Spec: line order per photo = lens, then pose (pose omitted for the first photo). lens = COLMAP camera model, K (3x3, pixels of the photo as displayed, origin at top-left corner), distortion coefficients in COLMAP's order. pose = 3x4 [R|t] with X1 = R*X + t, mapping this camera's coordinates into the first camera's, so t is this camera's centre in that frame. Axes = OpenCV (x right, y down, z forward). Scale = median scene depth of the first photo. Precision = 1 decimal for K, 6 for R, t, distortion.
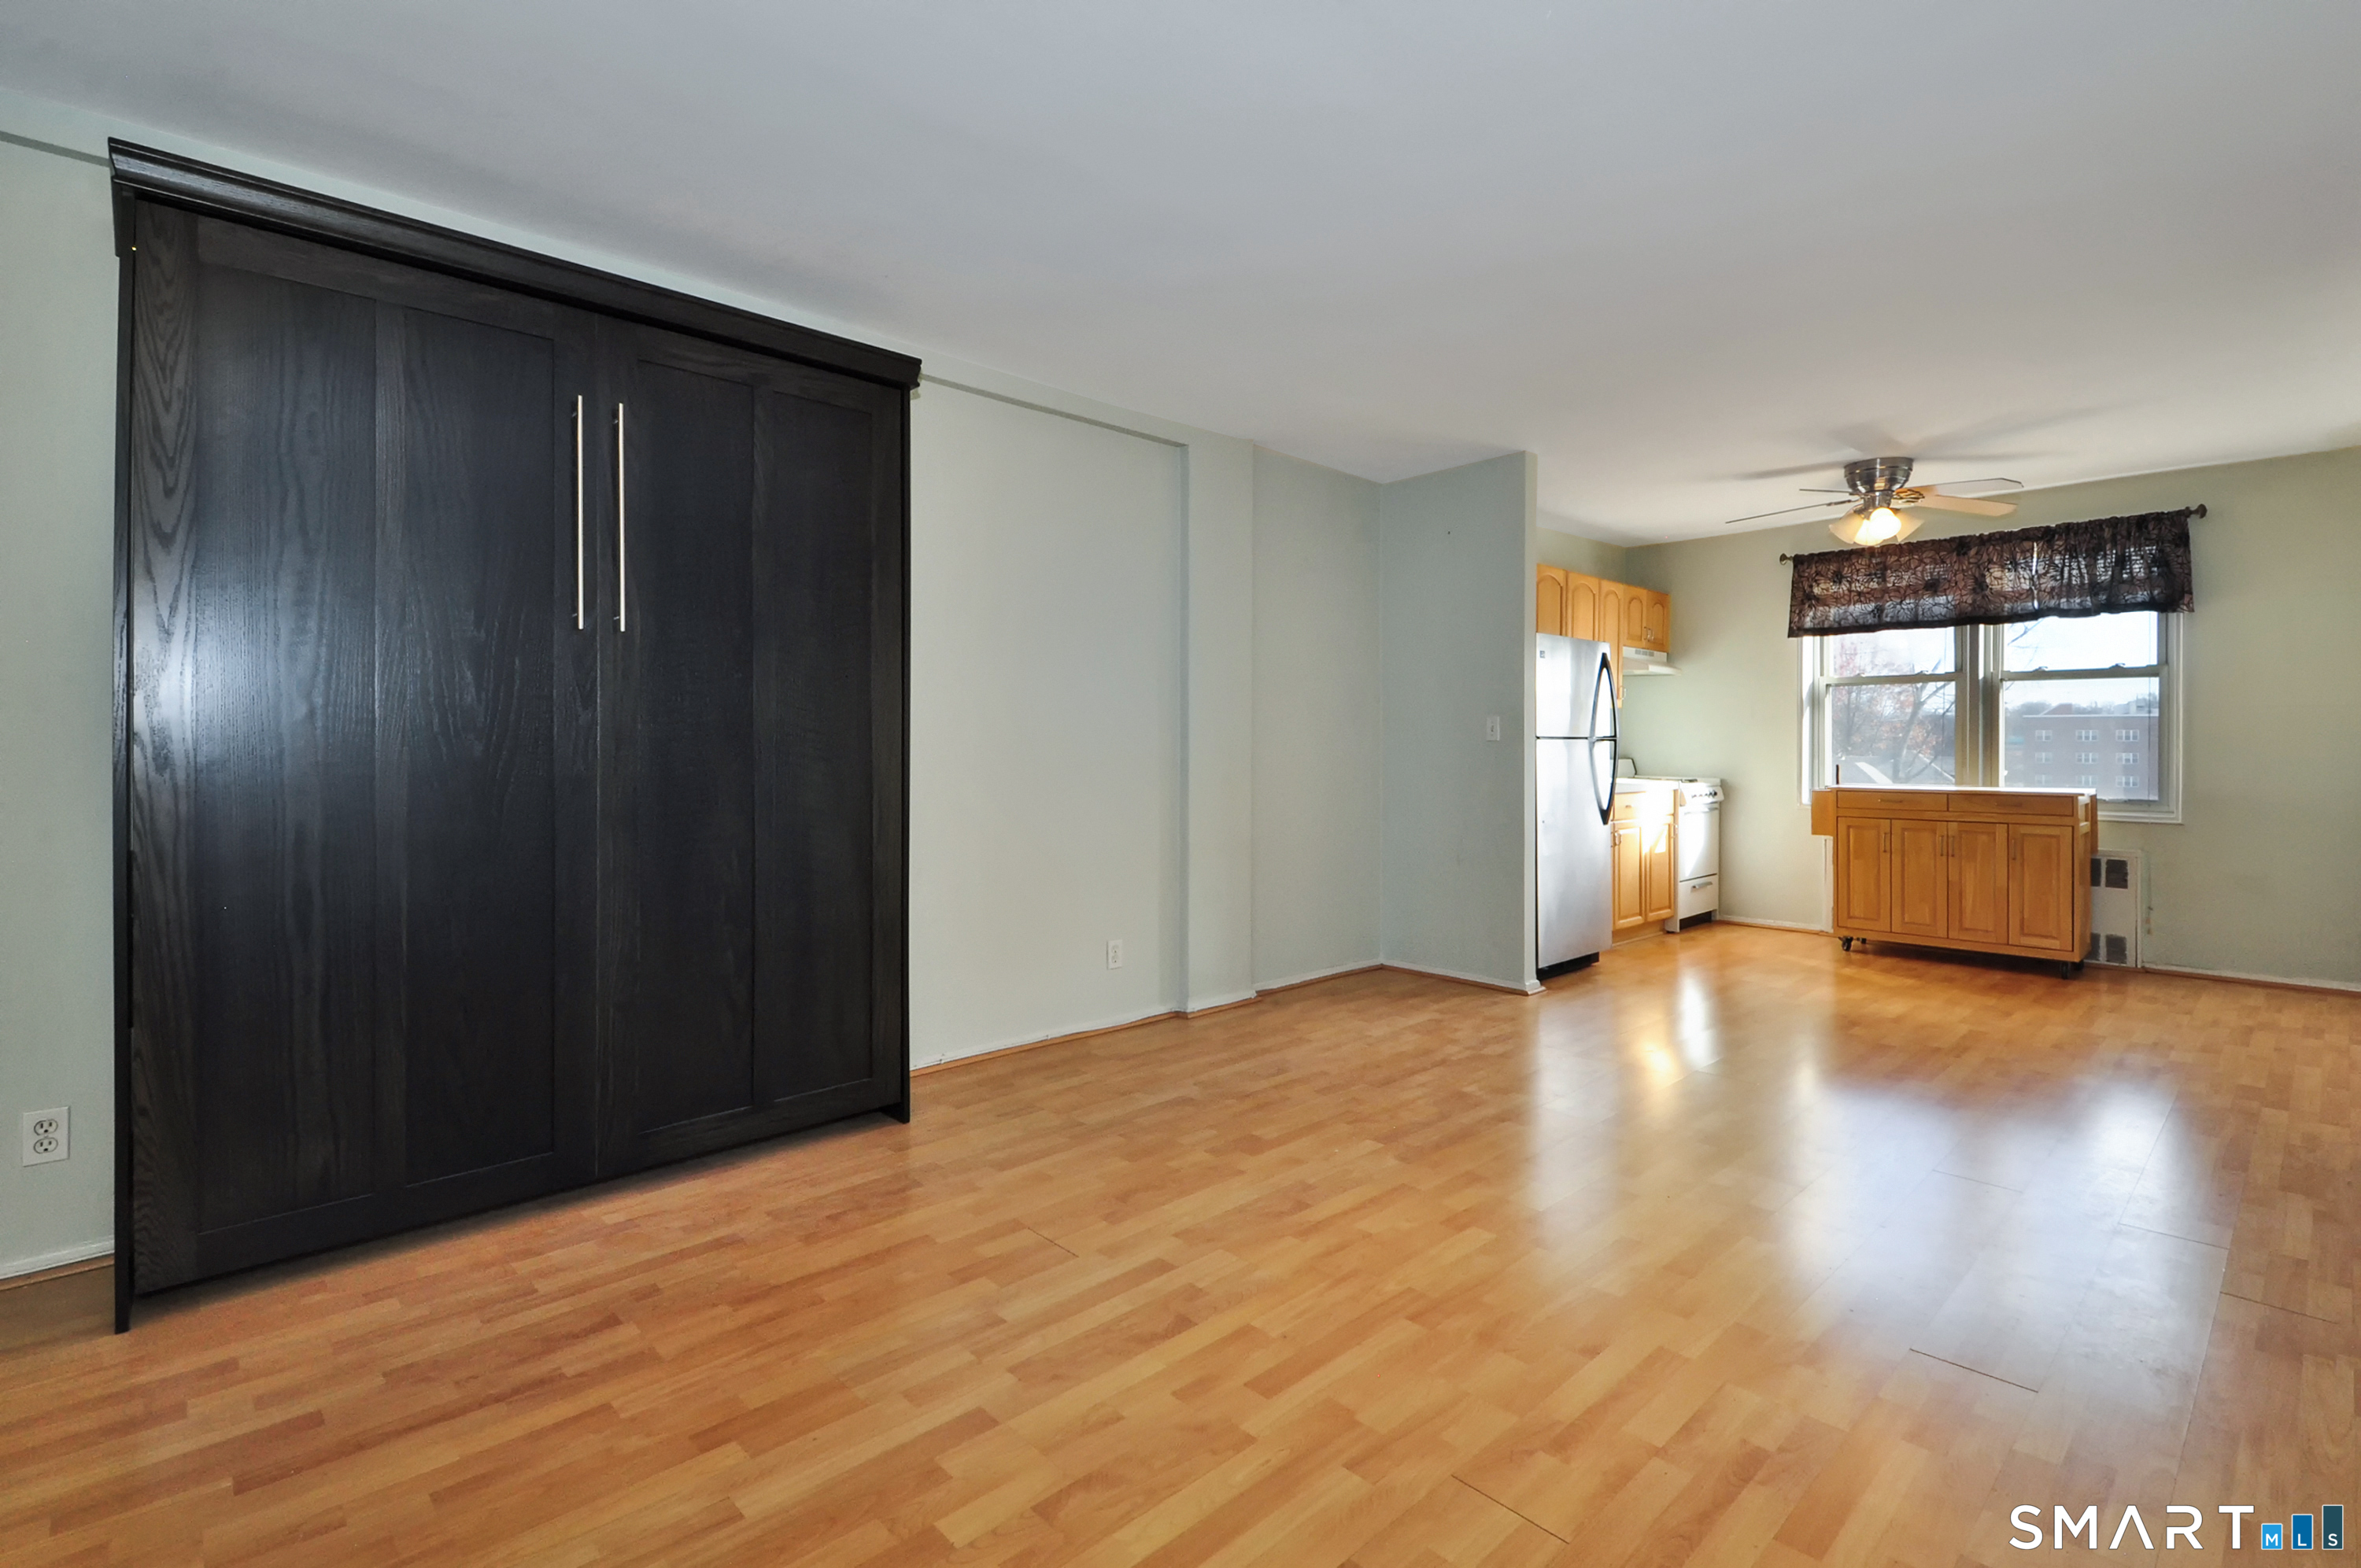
lens RADIAL K [[1093.4, 0, 1218.6], [0, 1093.4, 746.1], [0, 0, 1]] dist [0.035129, -0.024672]
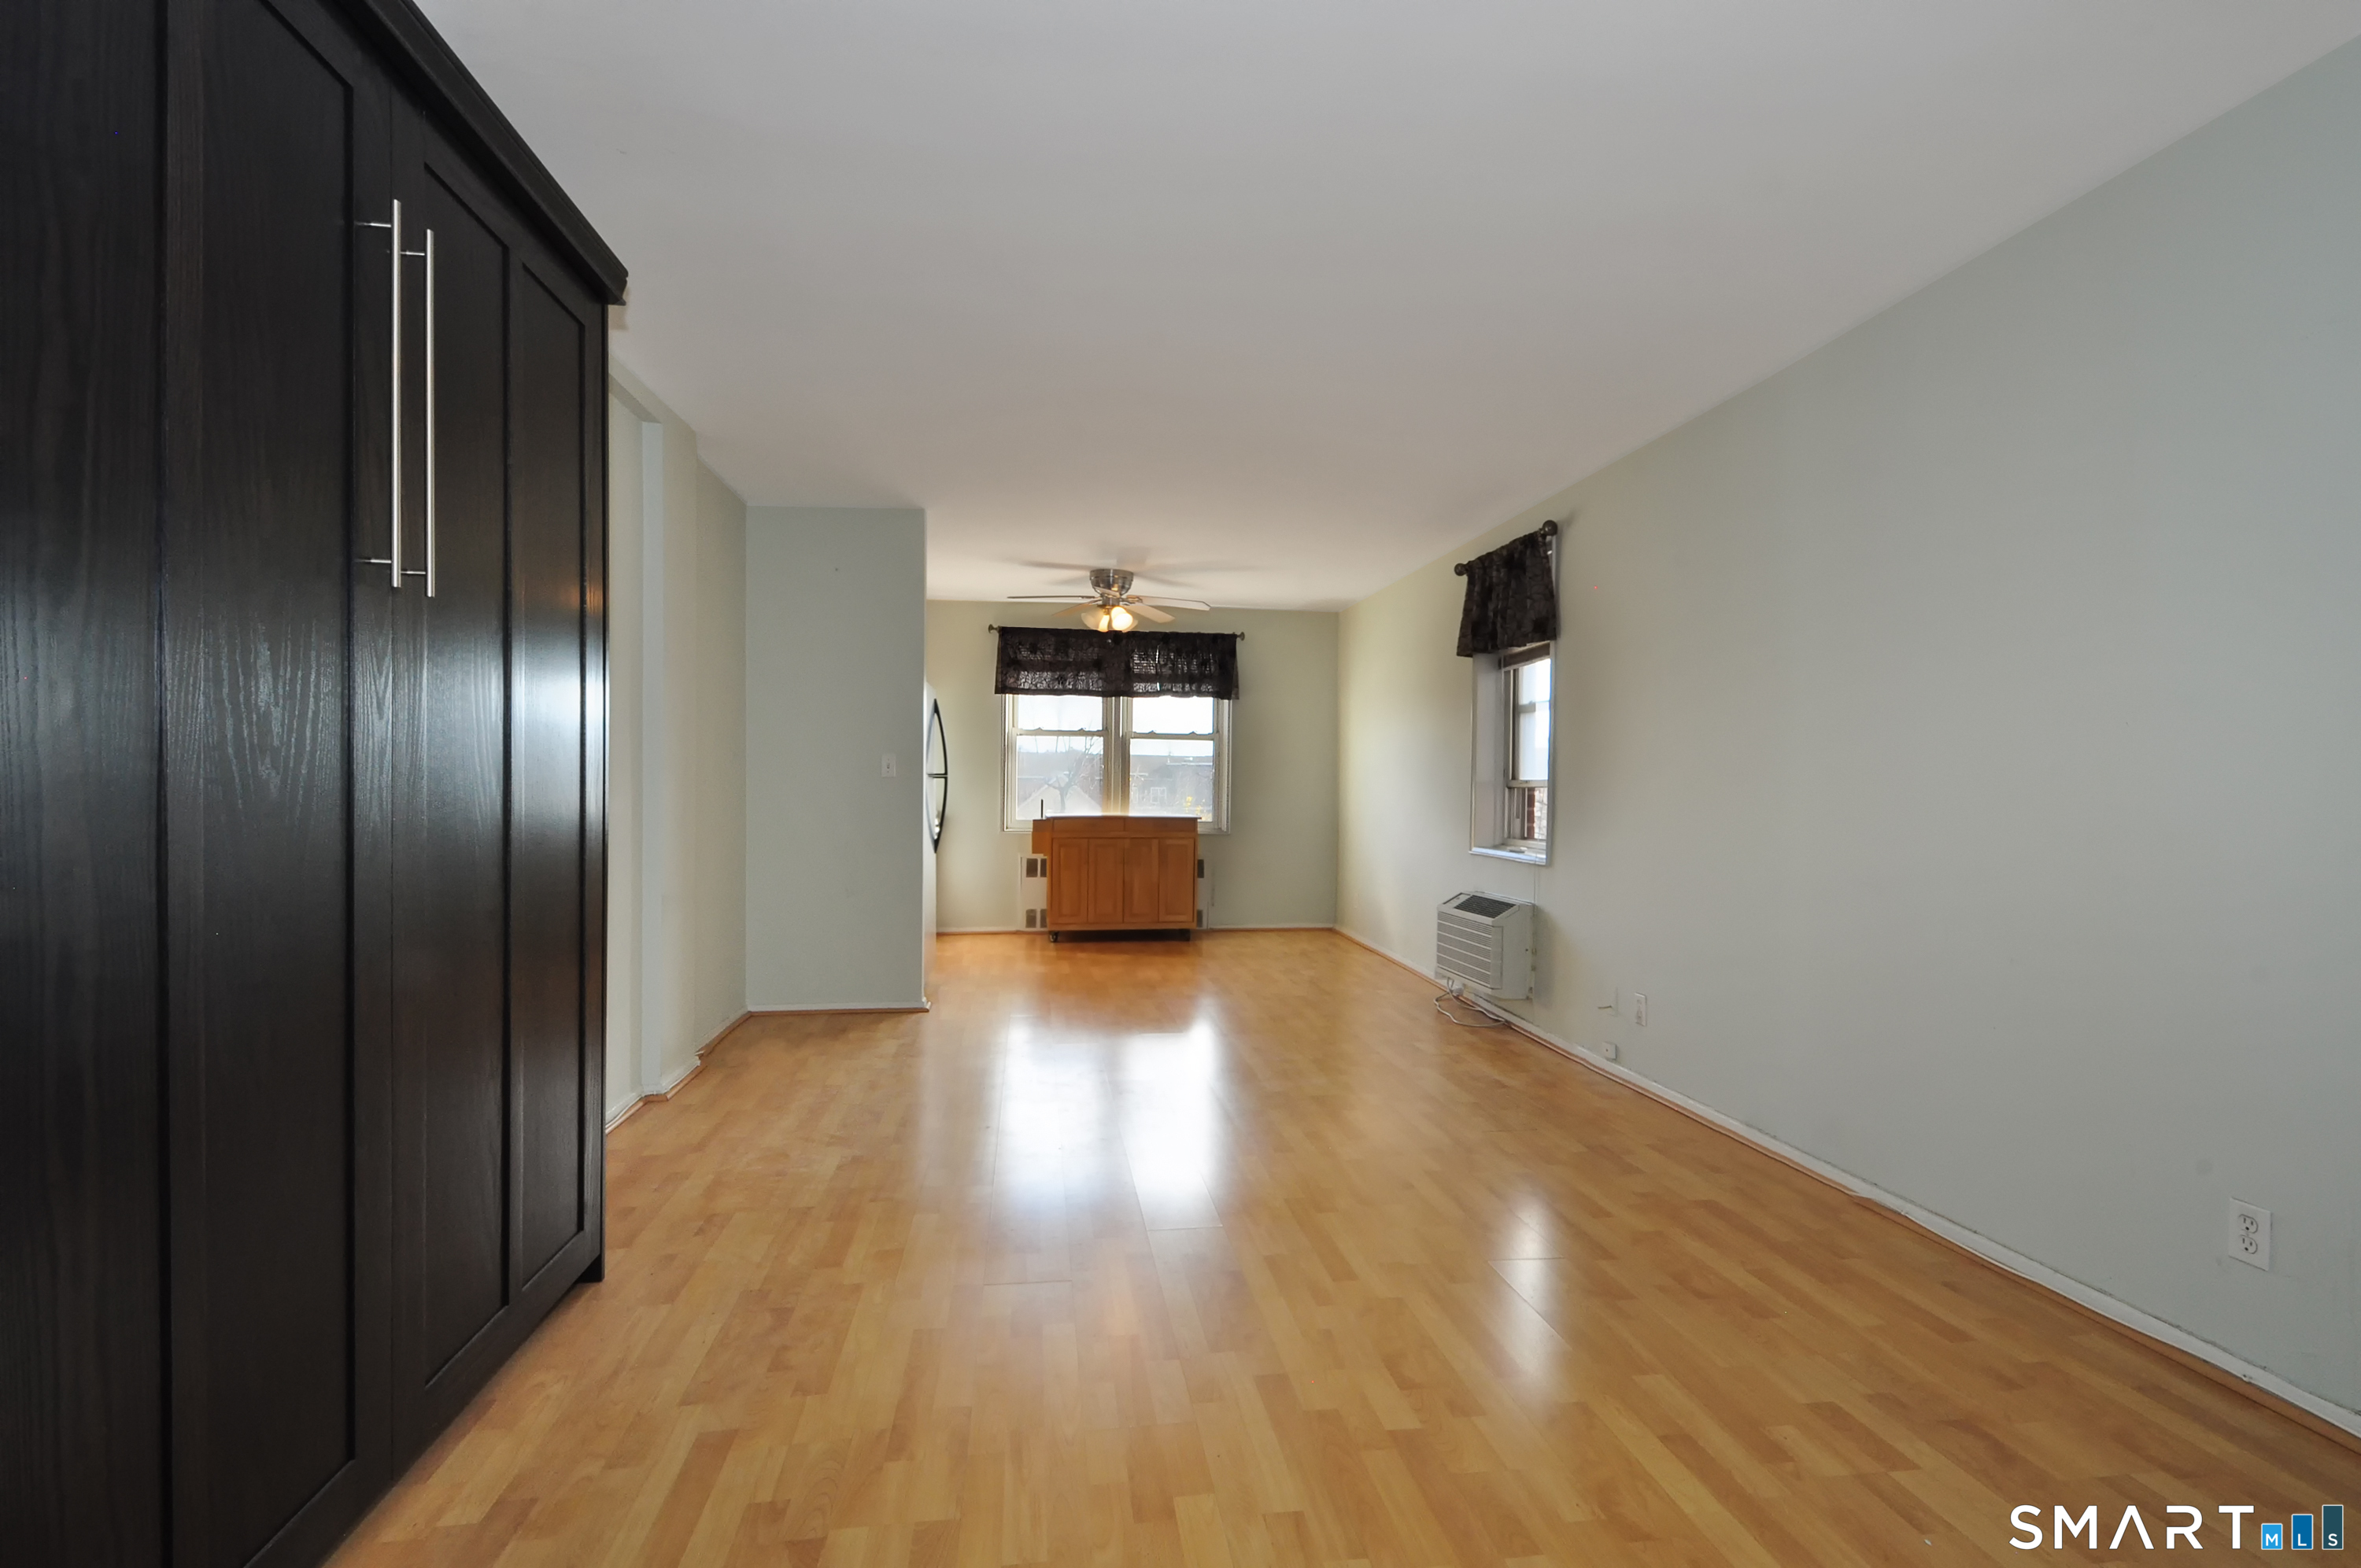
lens RADIAL K [[1069.0, 0, 1222.8], [0, 1069.0, 795.4], [0, 0, 1]] dist [0.015404, -0.011313]
pose [[0.577660, -0.004914, 0.816263, -0.515277], [-0.006901, 0.999917, 0.010903, -0.001170], [-0.816249, -0.011931, 0.577578, 0.183843]]
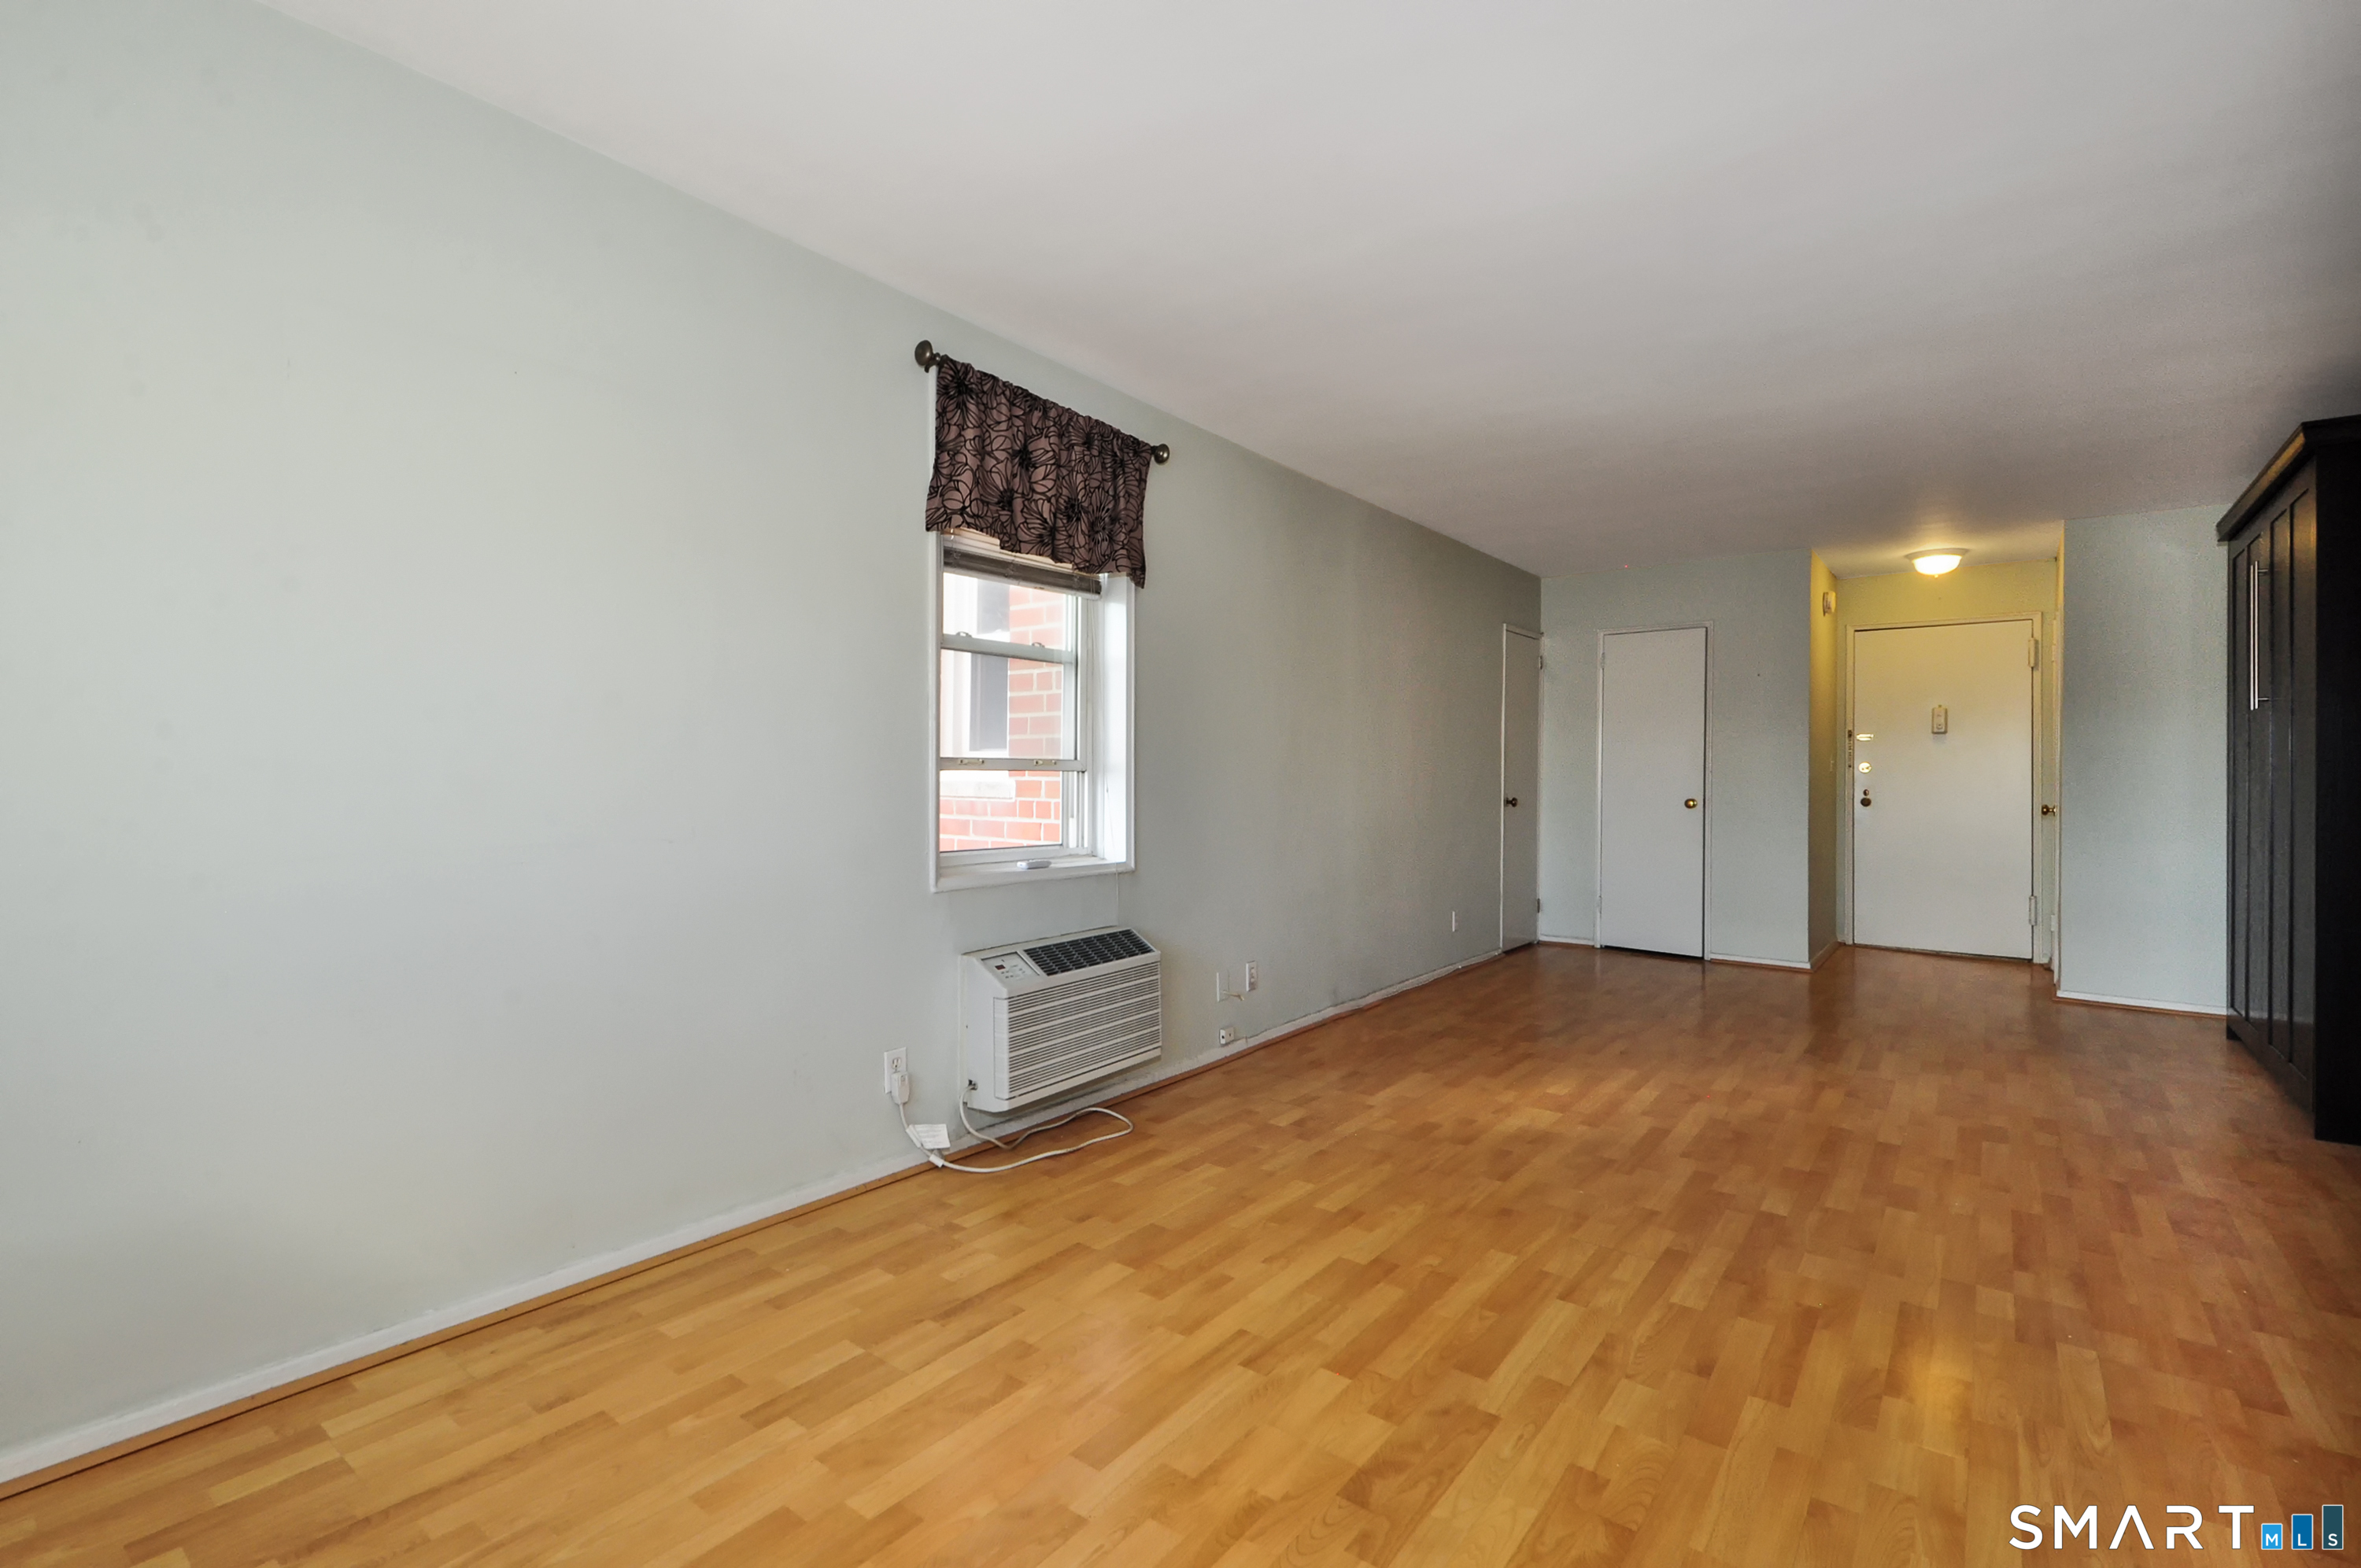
lens RADIAL K [[1059.8, 0, 1134.1], [0, 1059.8, 771.8], [0, 0, 1]] dist [0.019019, -0.015199]
pose [[-0.994989, -0.009298, -0.099553, 0.778851], [-0.009393, 0.999956, 0.000487, -0.003219], [0.099544, 0.001419, -0.995032, 1.539383]]
